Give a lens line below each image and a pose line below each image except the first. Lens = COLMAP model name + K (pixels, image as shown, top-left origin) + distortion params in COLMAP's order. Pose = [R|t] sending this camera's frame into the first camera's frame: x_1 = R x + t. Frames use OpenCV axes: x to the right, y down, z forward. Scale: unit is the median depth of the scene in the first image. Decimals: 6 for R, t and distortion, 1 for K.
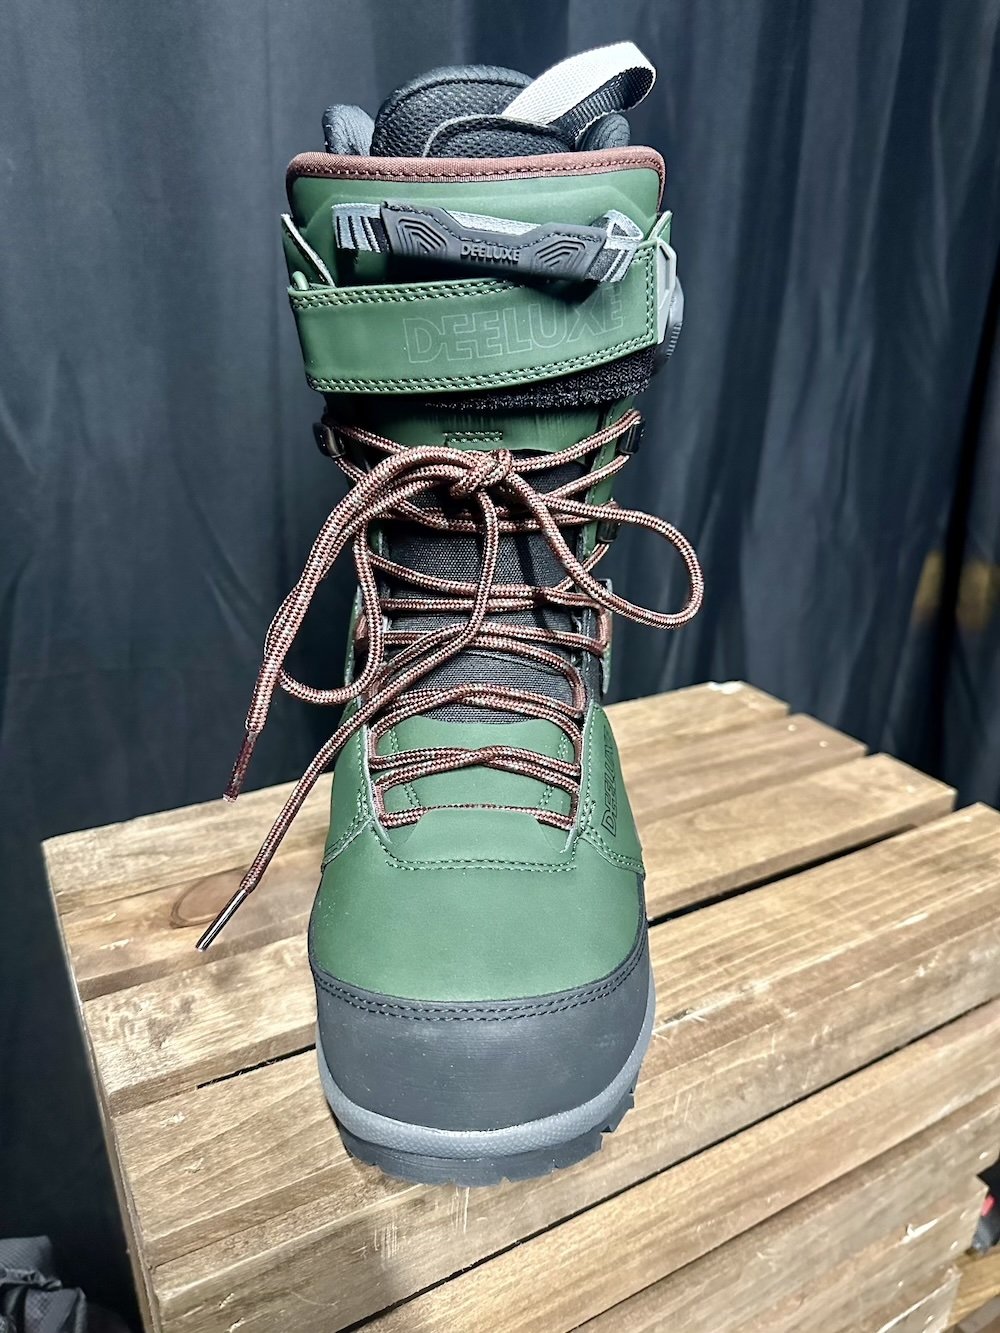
lens RADIAL K [[995.0, 0, 500.0], [0, 995.0, 666.5], [0, 0, 1]] dist [-0.011642, -0.003937]
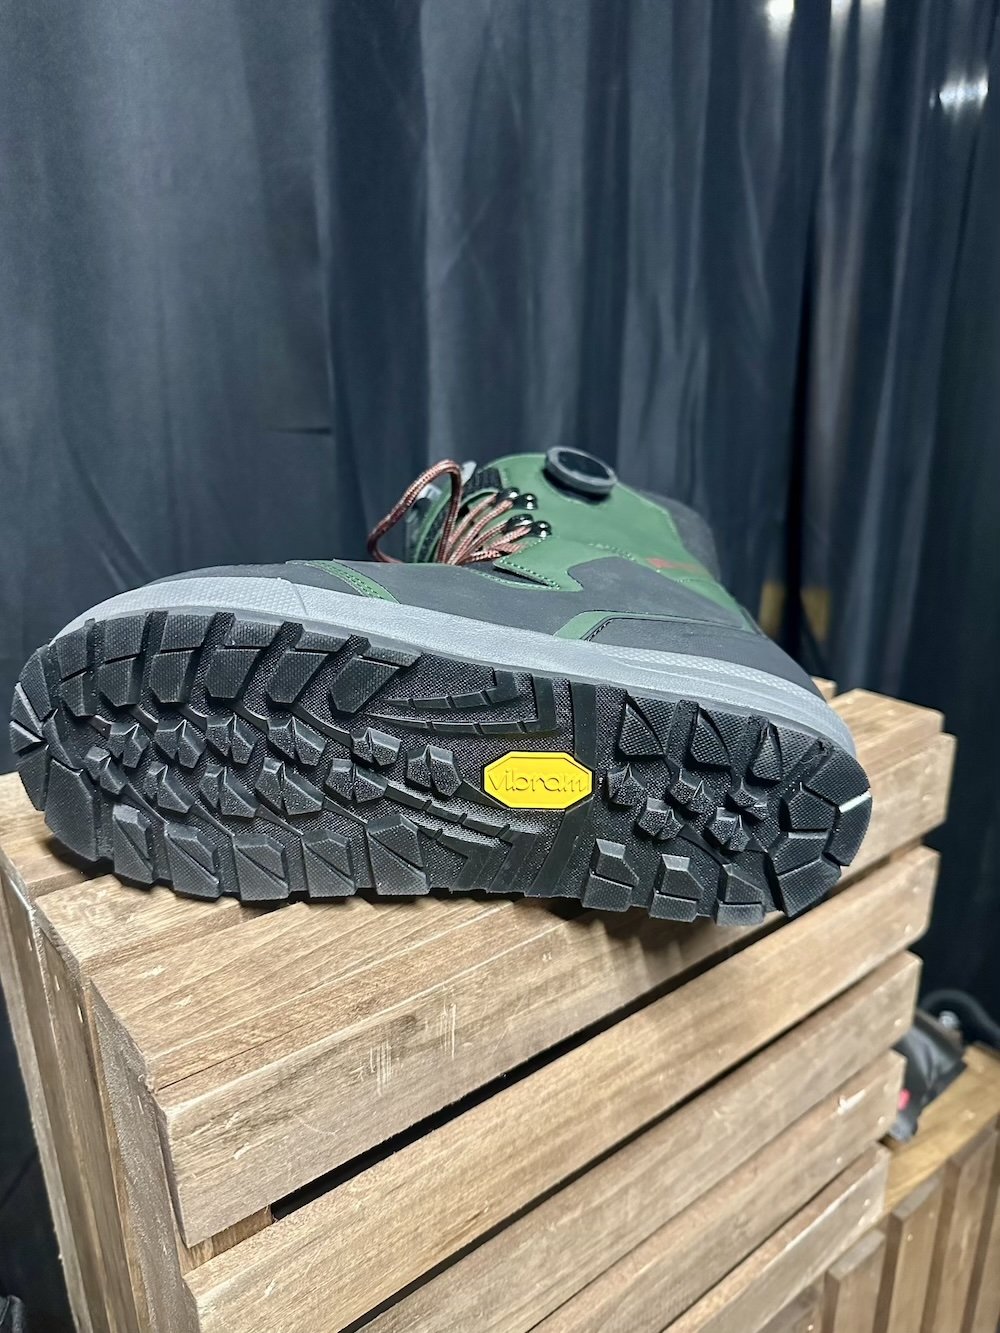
lens RADIAL K [[988.1, 0, 500.0], [0, 988.1, 666.5], [0, 0, 1]] dist [0.002293, -0.026188]
pose [[0.985901, -0.073970, 0.150093, -0.091628], [0.086622, 0.993058, -0.079582, 0.211319], [-0.143164, 0.091461, 0.985464, -0.037419]]
